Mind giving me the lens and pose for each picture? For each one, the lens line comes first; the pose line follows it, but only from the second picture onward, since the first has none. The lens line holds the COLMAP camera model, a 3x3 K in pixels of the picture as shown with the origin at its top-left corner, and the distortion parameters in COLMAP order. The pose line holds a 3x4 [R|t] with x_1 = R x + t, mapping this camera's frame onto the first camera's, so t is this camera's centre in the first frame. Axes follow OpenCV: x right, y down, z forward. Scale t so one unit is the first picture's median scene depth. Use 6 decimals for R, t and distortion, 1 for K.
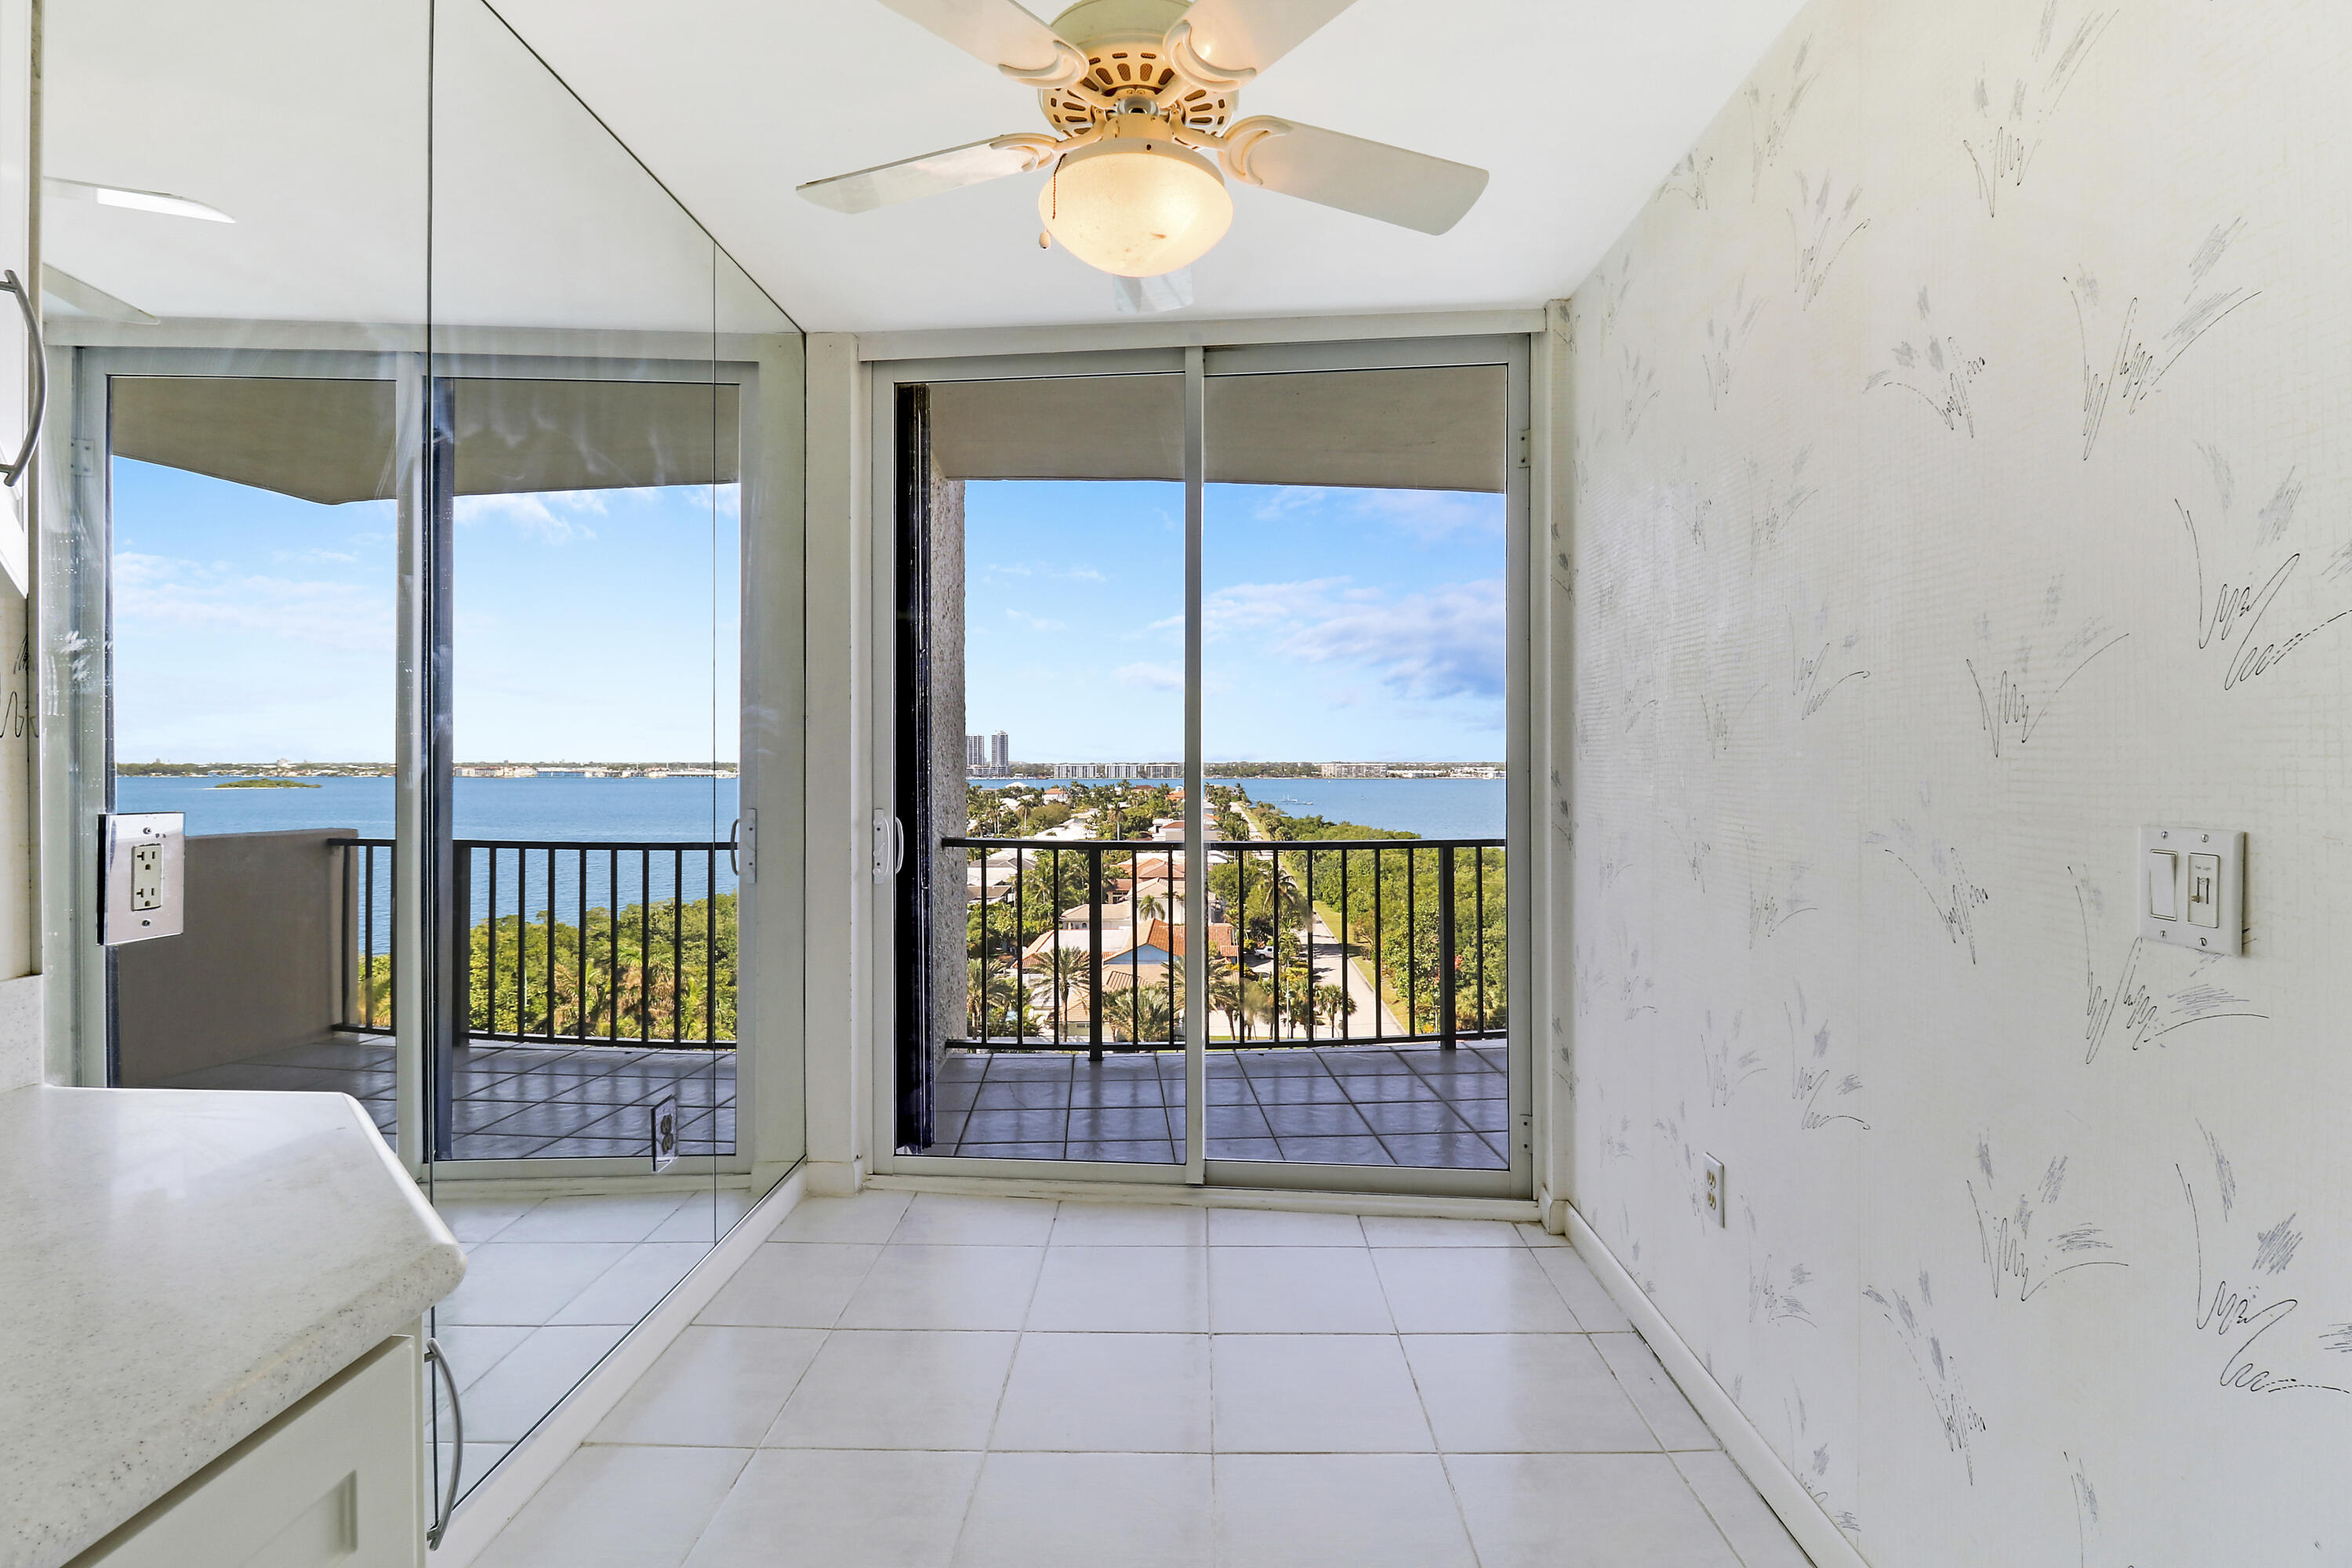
lens RADIAL K [[1100.8, 0, 1161.9], [0, 1100.8, 772.0], [0, 0, 1]] dist [0.011640, -0.018651]
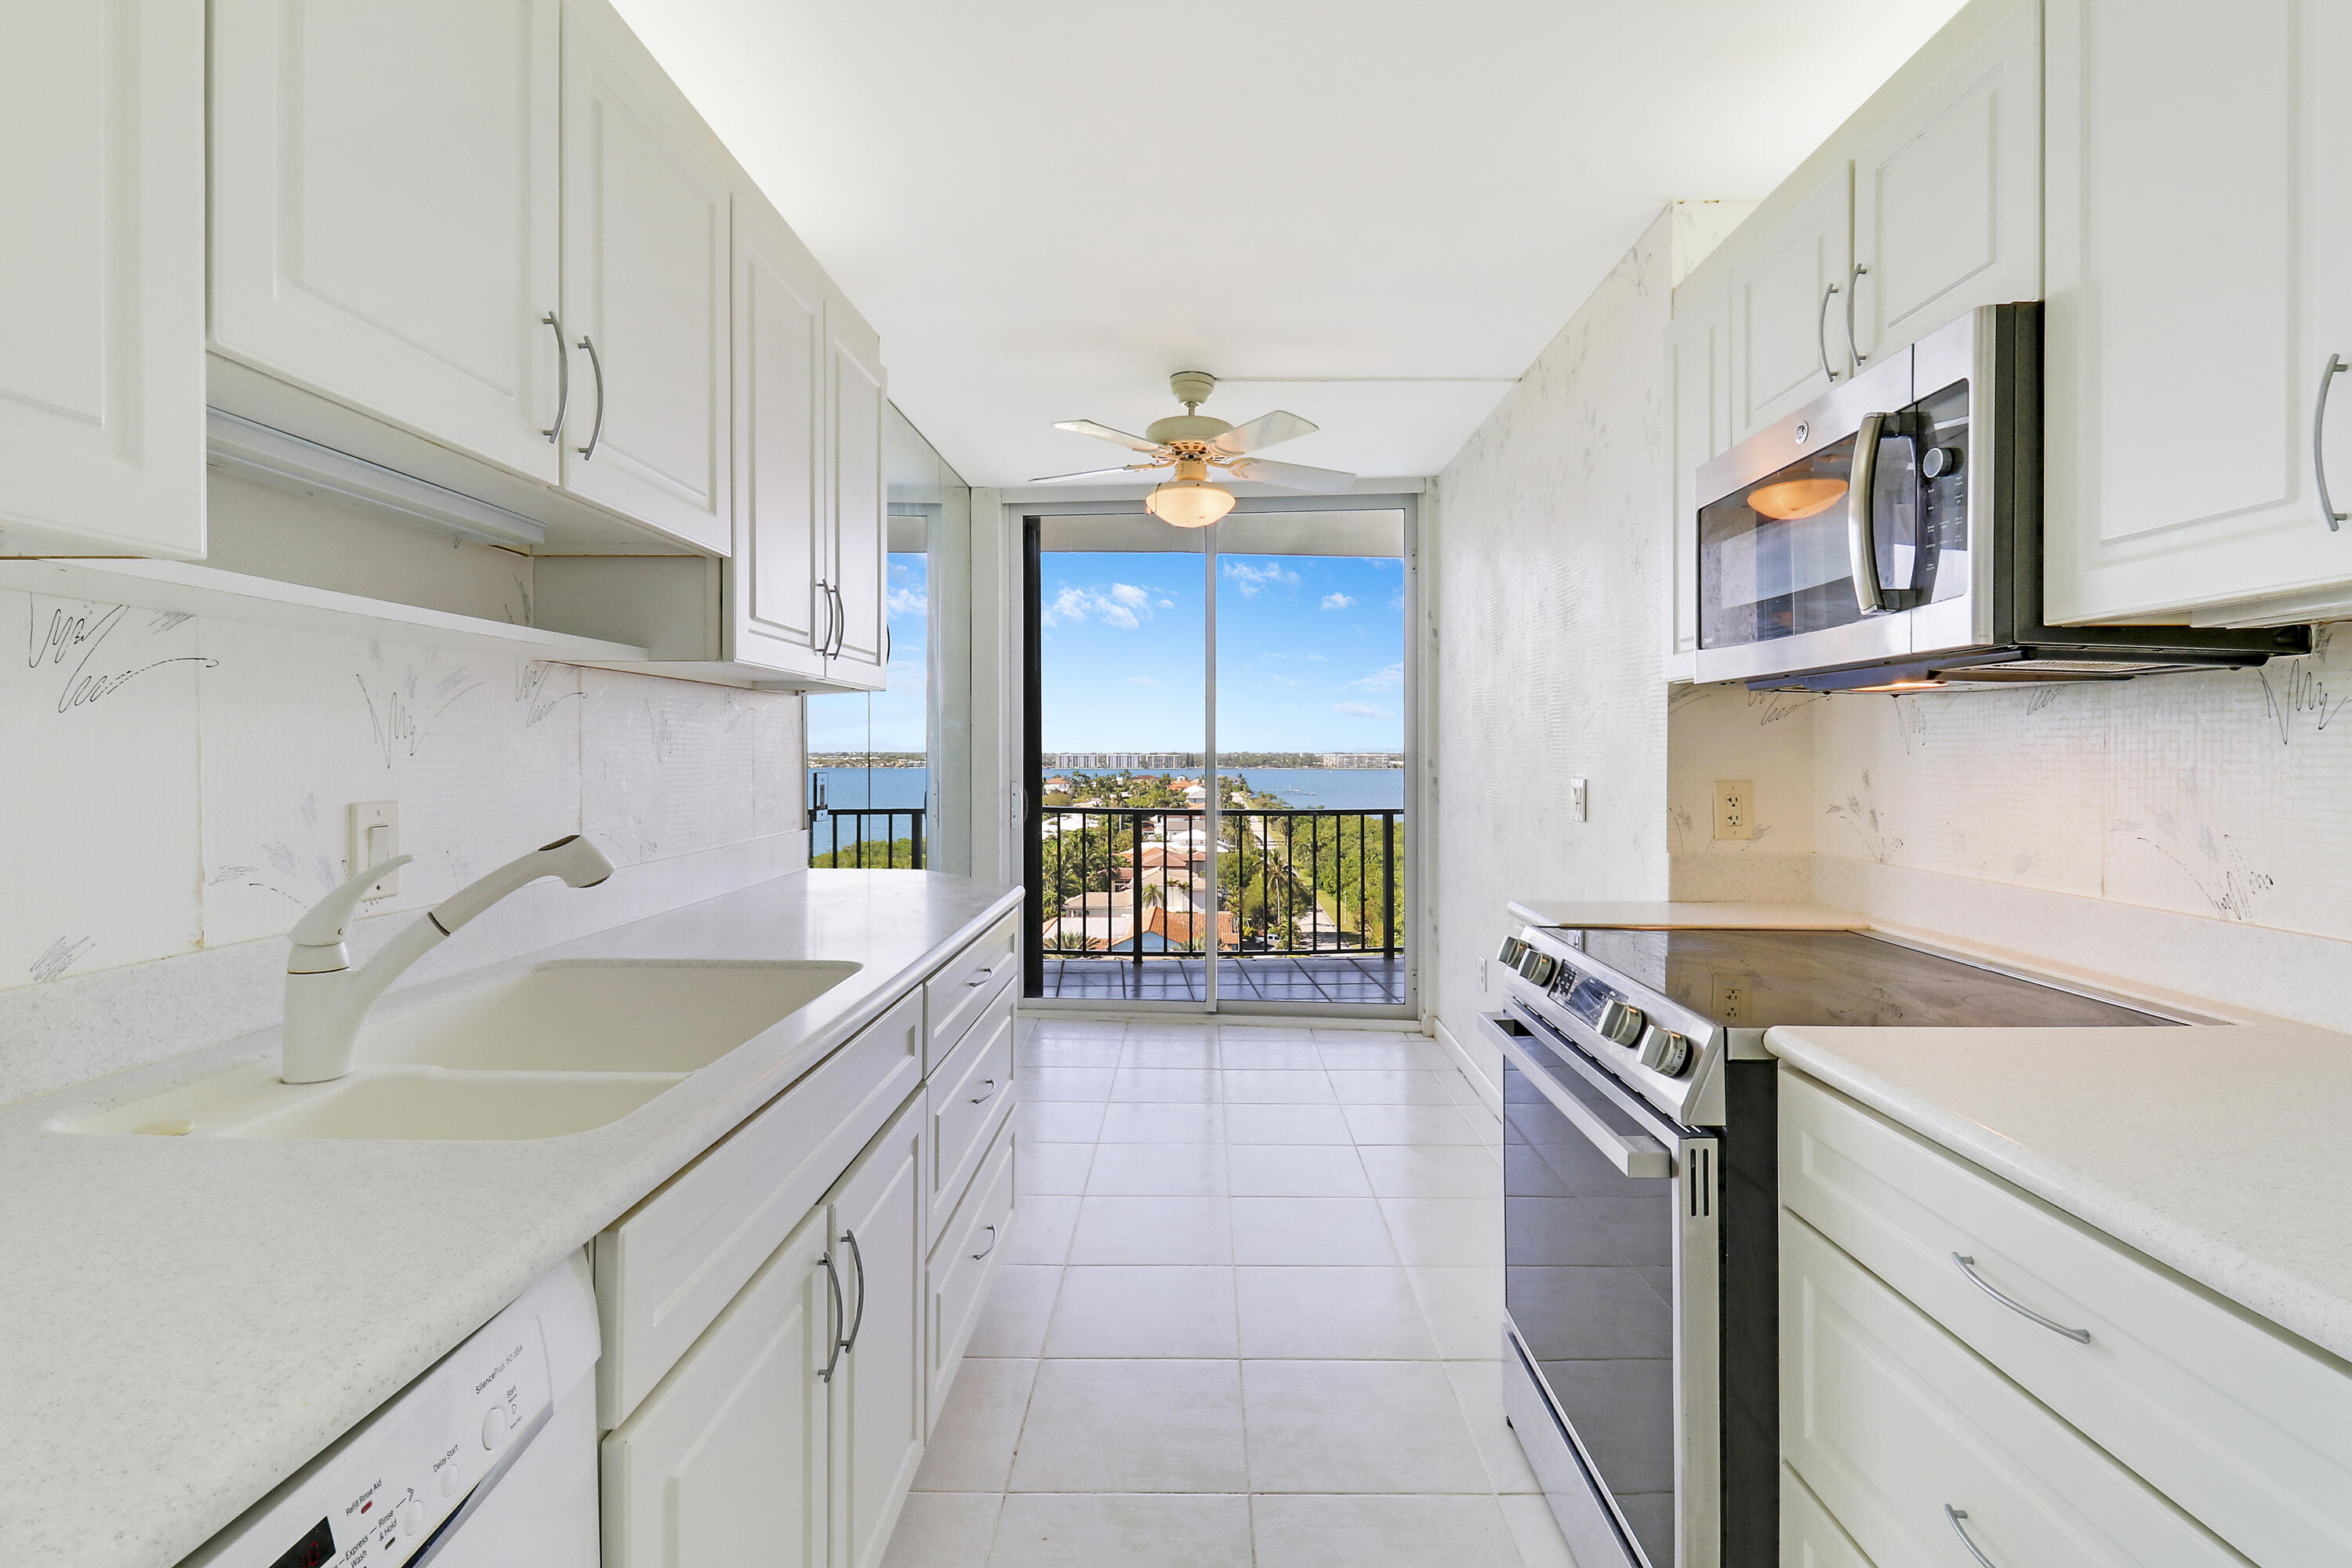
lens RADIAL K [[1100.8, 0, 1209.9], [0, 1100.8, 763.4], [0, 0, 1]] dist [0.011640, -0.018651]
pose [[0.999104, 0.001676, 0.042279, -0.028597], [-0.001725, 0.999998, 0.001125, 0.002828], [-0.042277, -0.001197, 0.999105, -0.428262]]
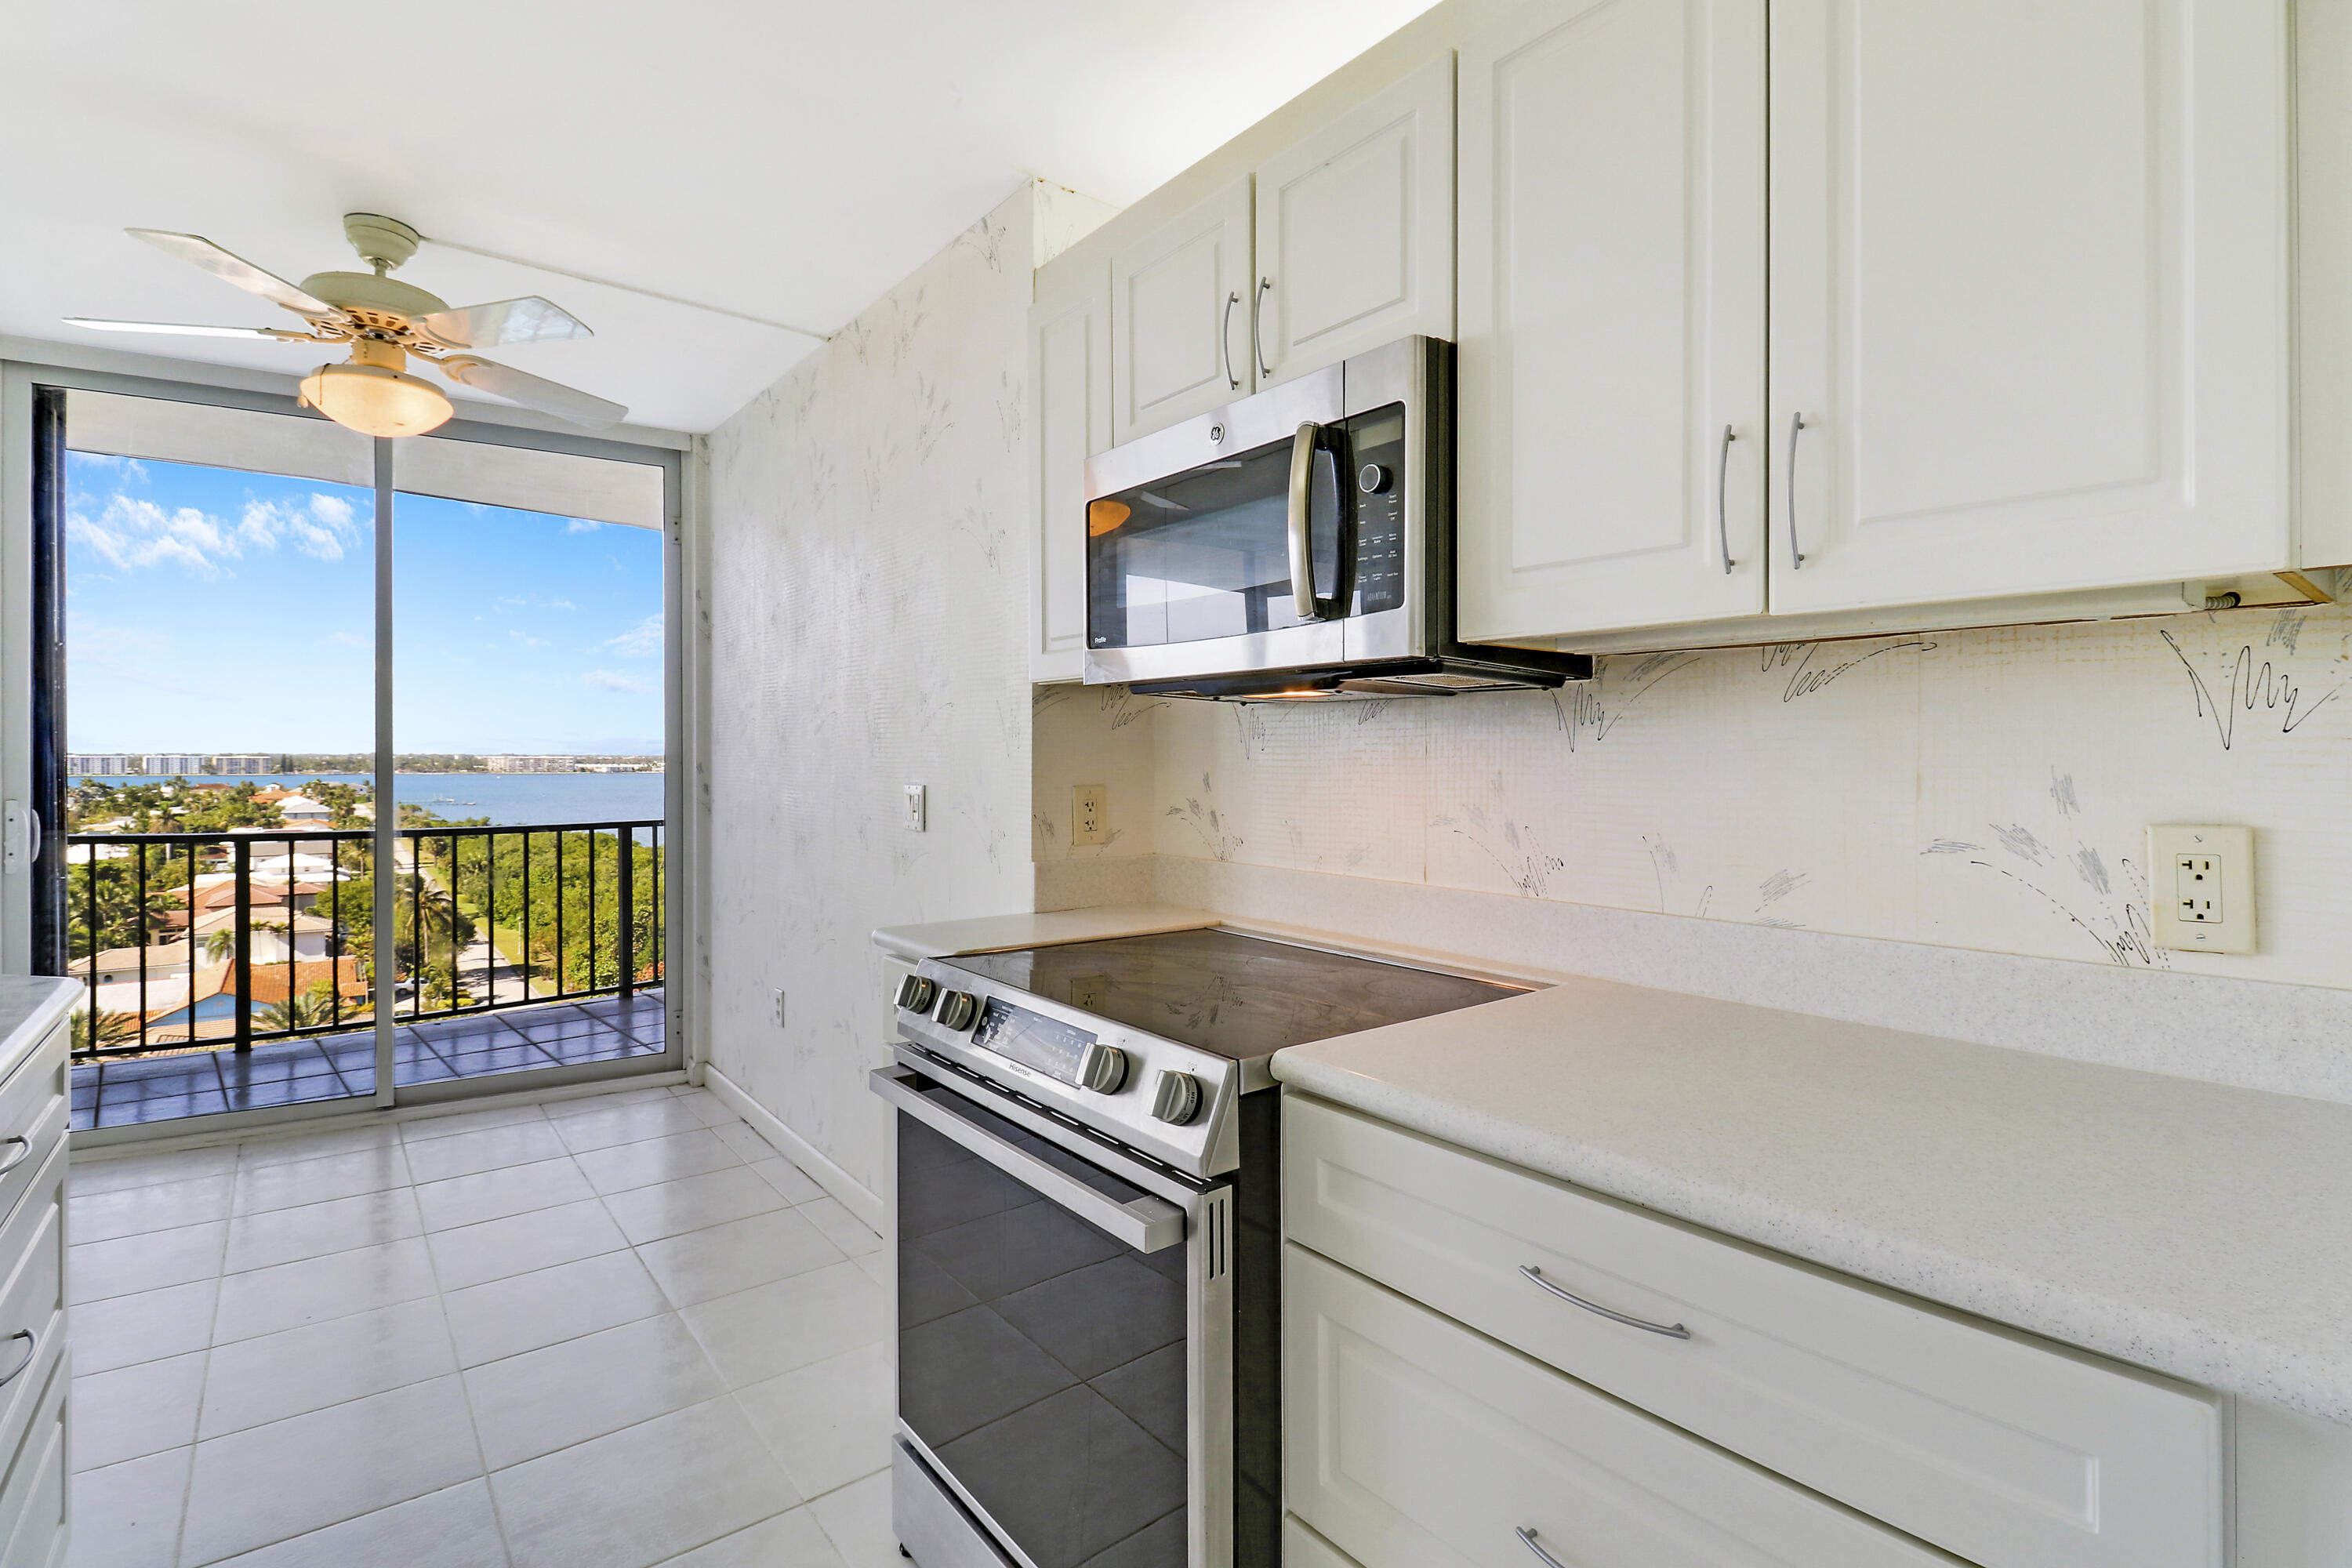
lens RADIAL K [[1100.8, 0, 1200.6], [0, 1100.8, 766.2], [0, 0, 1]] dist [0.011640, -0.018651]
pose [[0.753242, -0.000558, 0.657744, -0.061243], [0.000532, 1.000000, 0.000240, 0.002159], [-0.657744, 0.000169, 0.753242, -0.334594]]
